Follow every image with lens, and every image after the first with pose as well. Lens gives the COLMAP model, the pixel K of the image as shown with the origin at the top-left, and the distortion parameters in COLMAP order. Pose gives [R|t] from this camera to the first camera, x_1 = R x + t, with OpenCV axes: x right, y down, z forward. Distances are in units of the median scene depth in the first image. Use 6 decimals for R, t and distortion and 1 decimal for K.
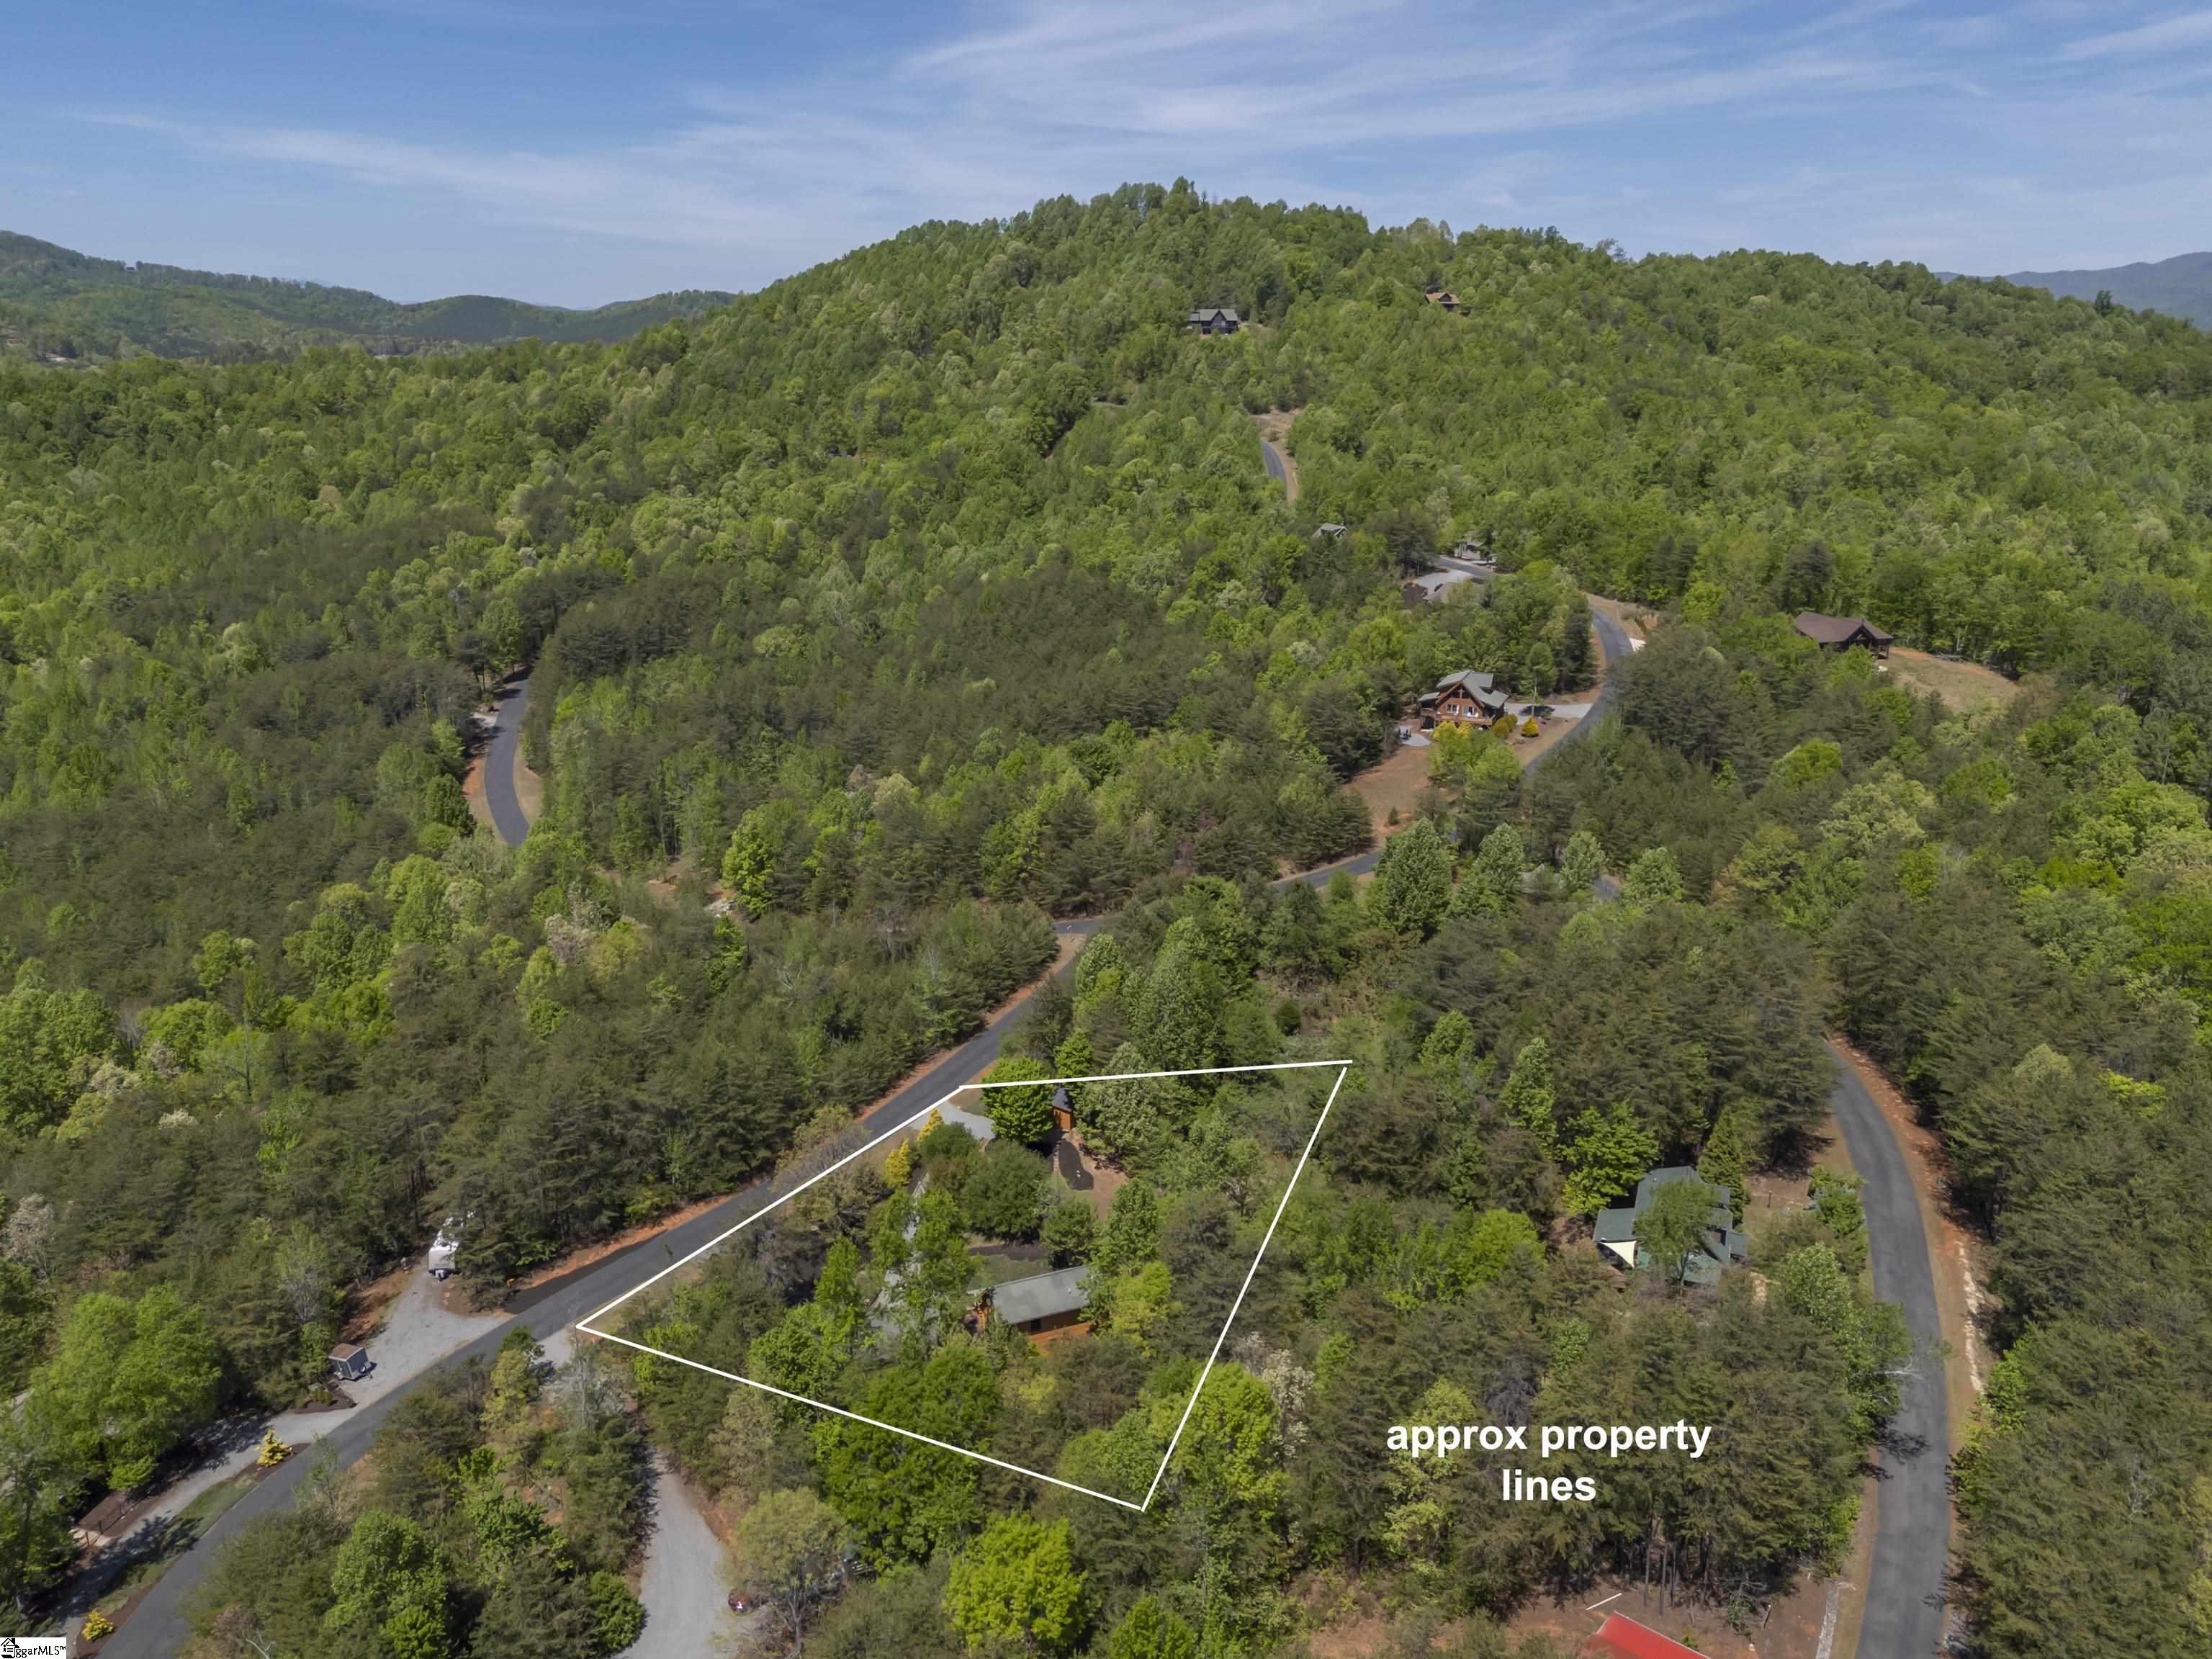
lens RADIAL K [[1619.2, 0, 1106.0], [0, 1619.2, 829.5], [0, 0, 1]] dist [0.101840, -0.081058]
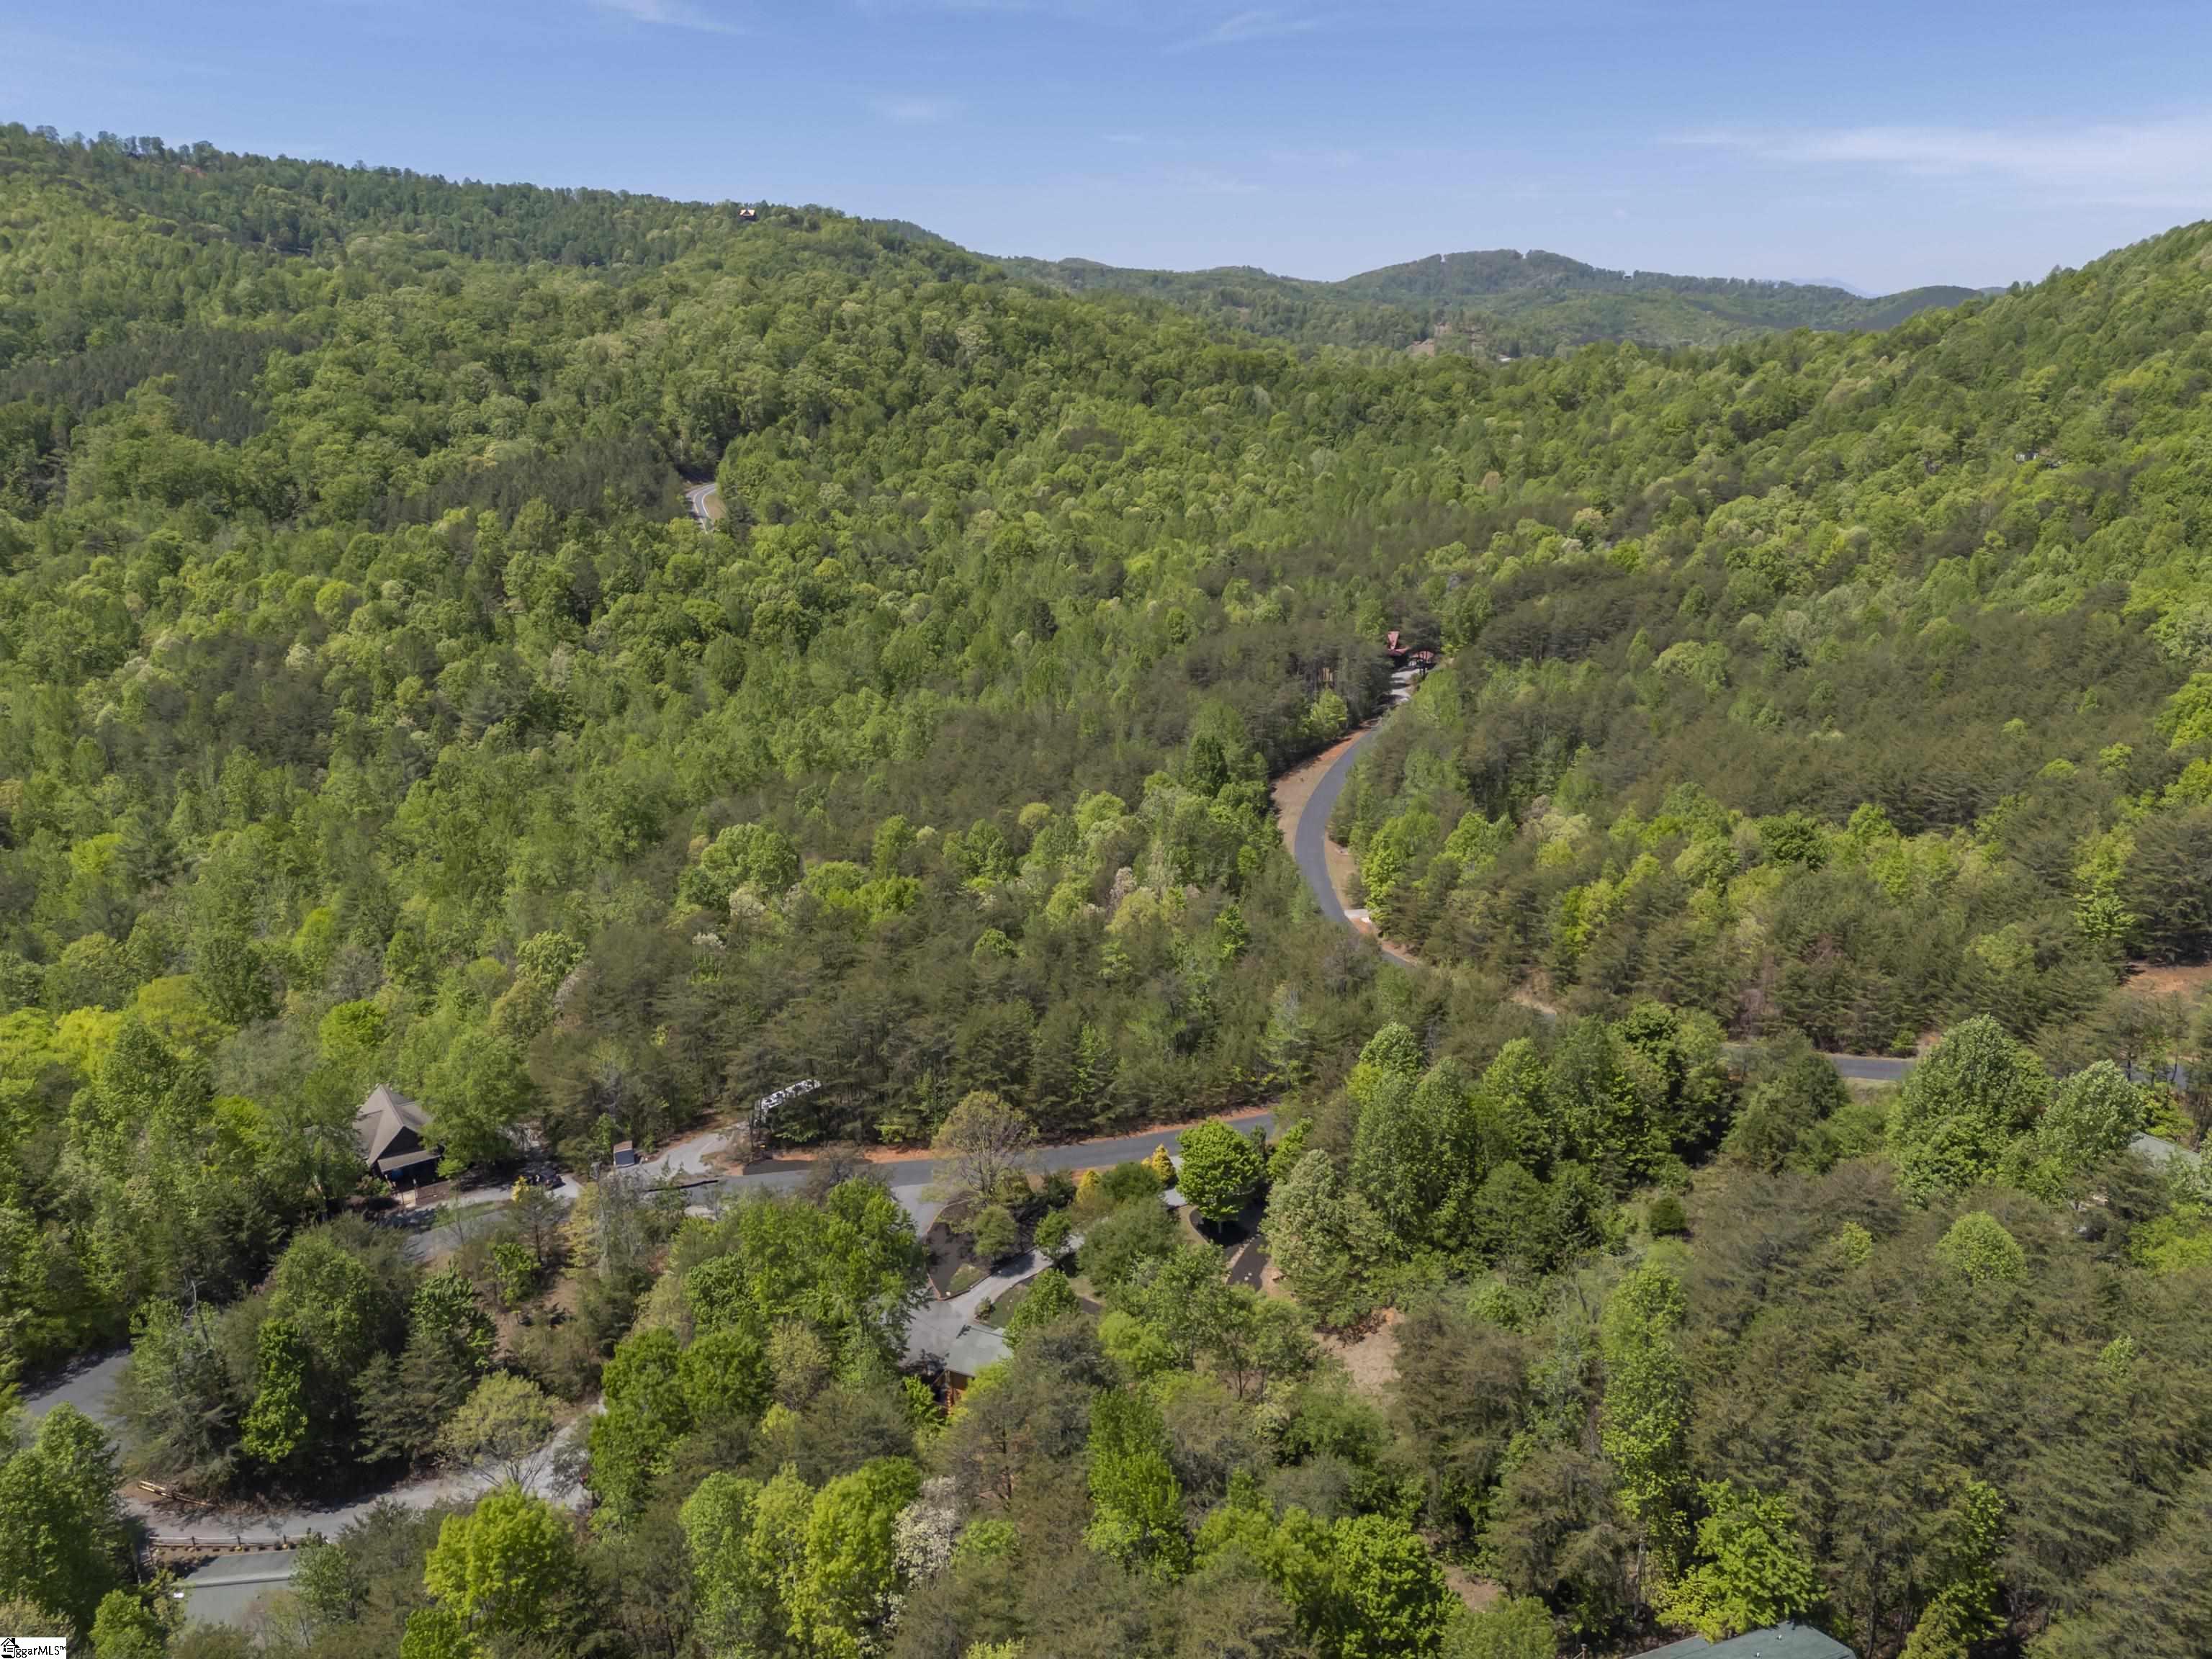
lens RADIAL K [[1619.2, 0, 1106.0], [0, 1619.2, 829.5], [0, 0, 1]] dist [0.101840, -0.081058]
pose [[0.678884, 0.209760, -0.703646, 0.439827], [-0.208962, 0.973892, 0.088713, -0.070856], [0.703883, 0.086809, 0.704991, 0.288267]]
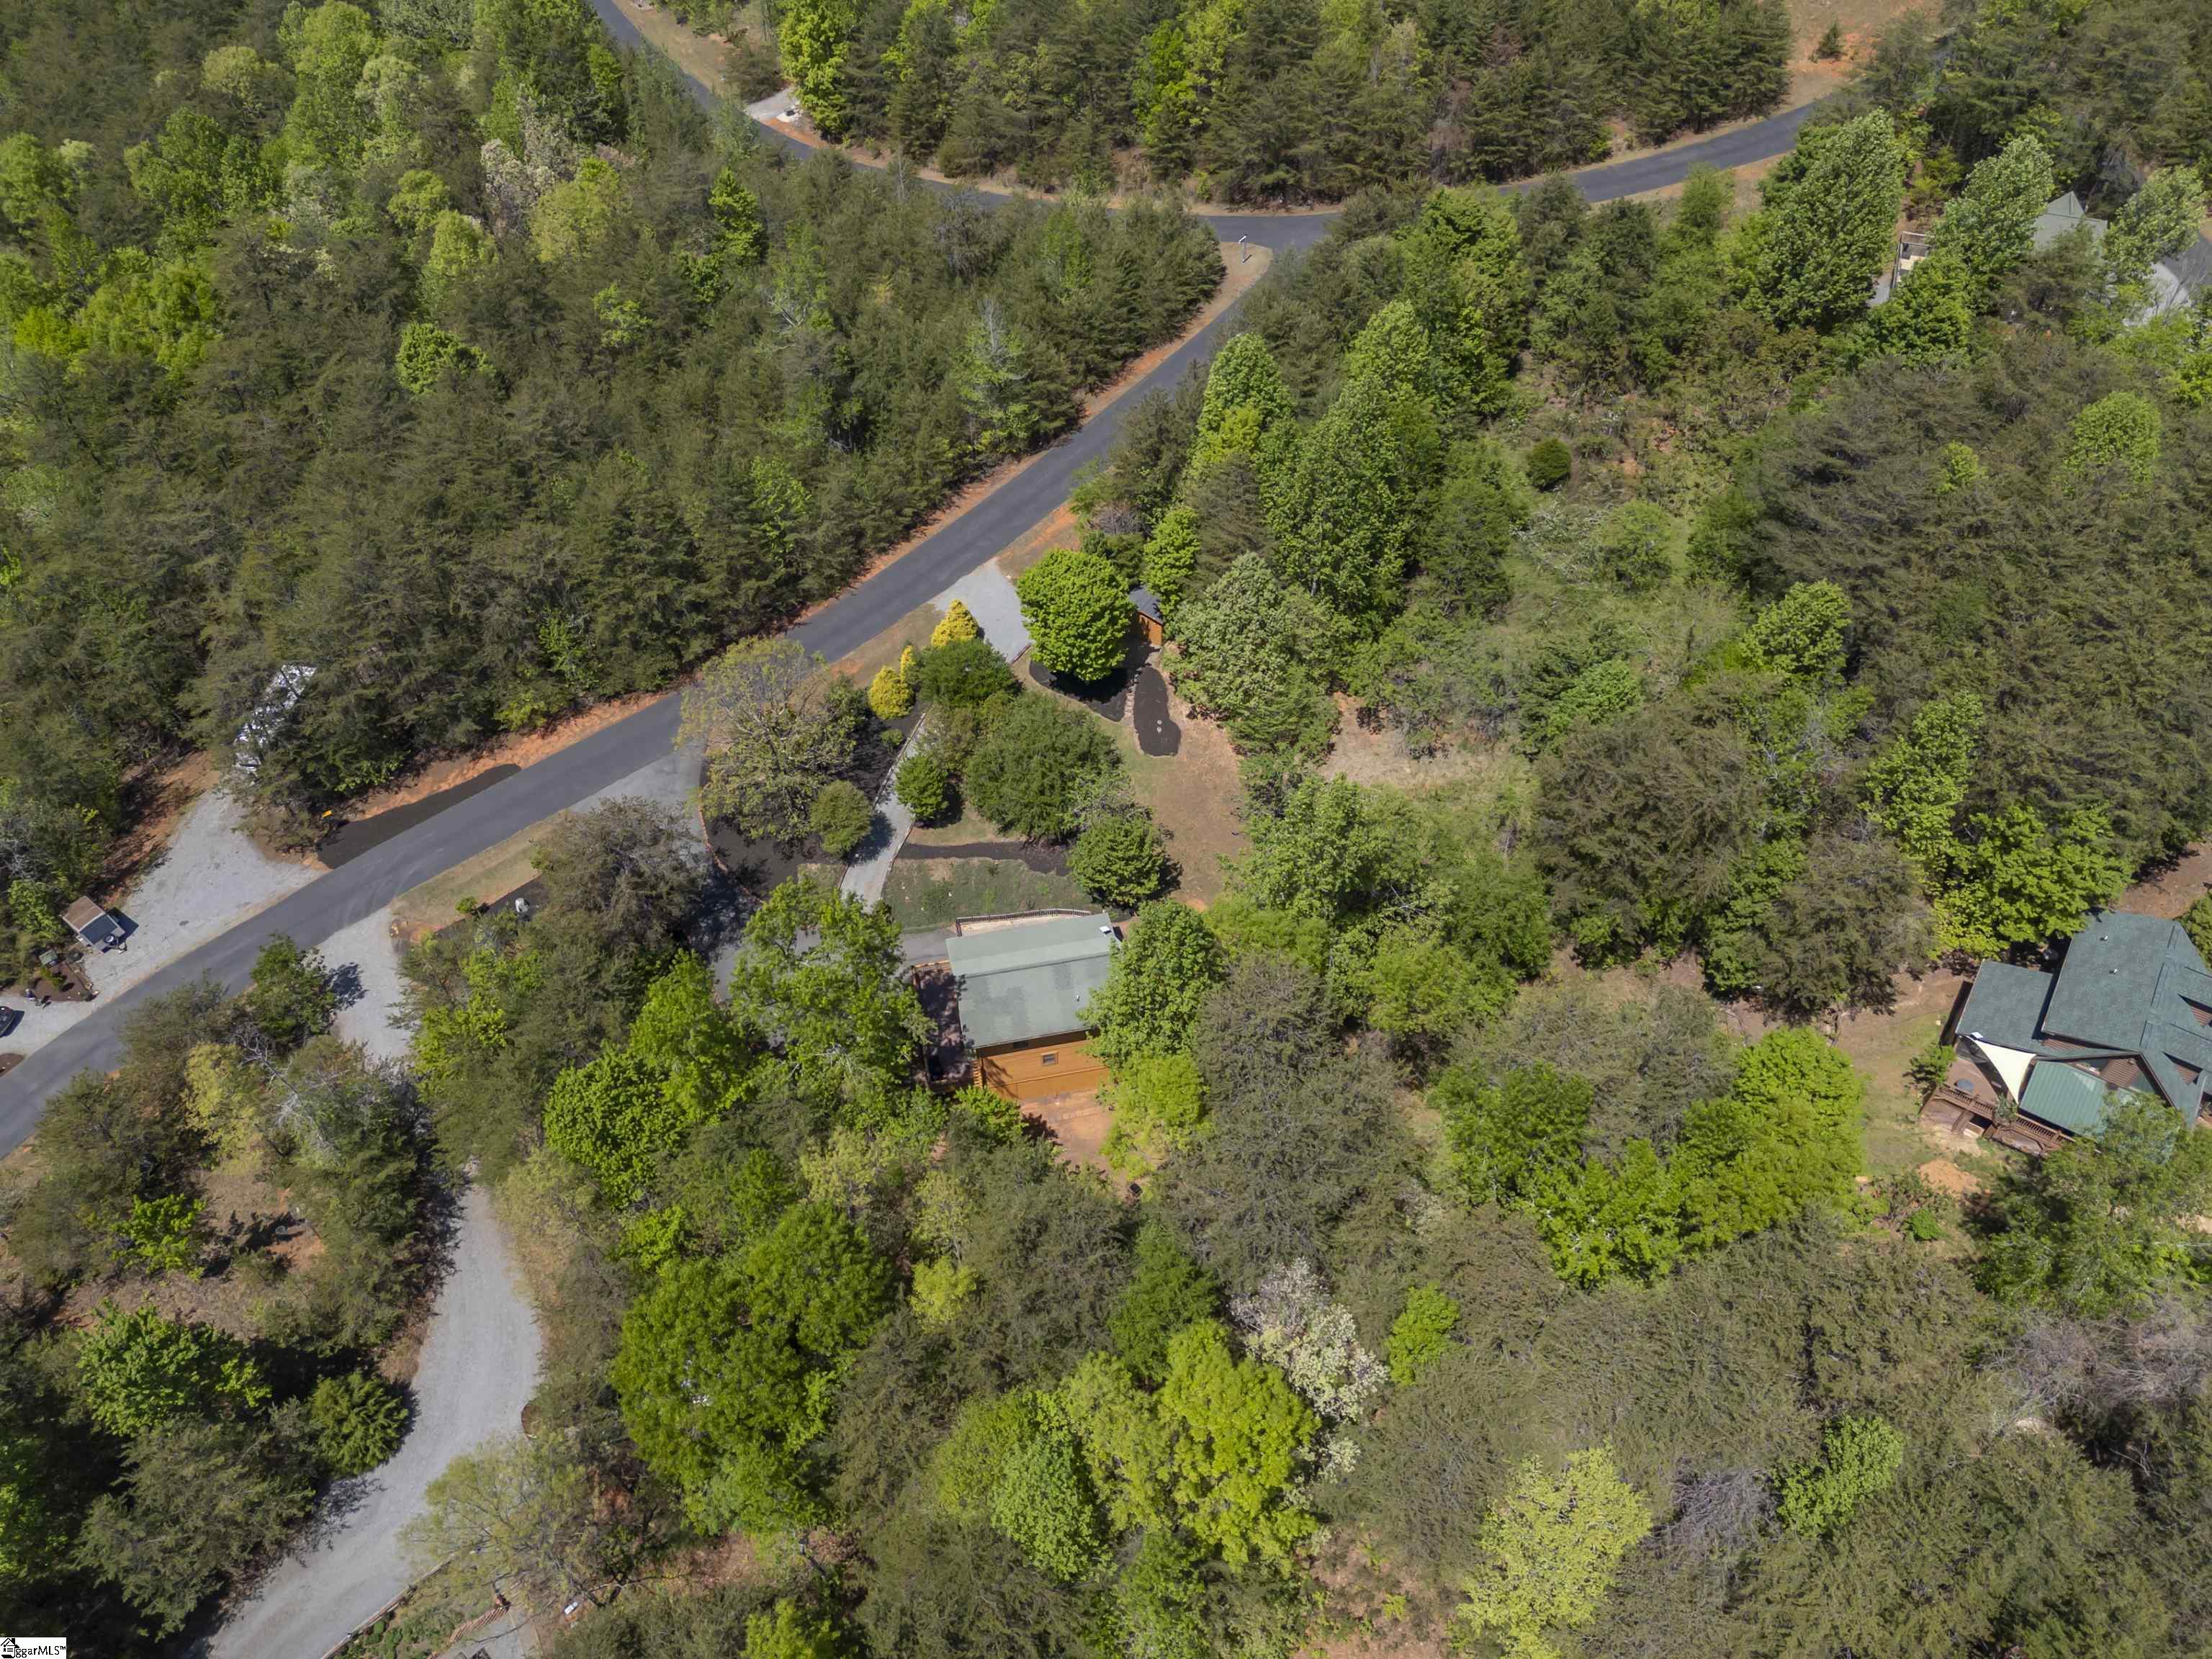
lens RADIAL K [[1619.2, 0, 1106.0], [0, 1619.2, 829.5], [0, 0, 1]] dist [0.101840, -0.081058]
pose [[0.980657, 0.142095, -0.134613, 0.051056], [-0.051792, 0.851602, 0.521624, -0.087099], [0.188757, -0.504562, 0.842489, 0.375415]]
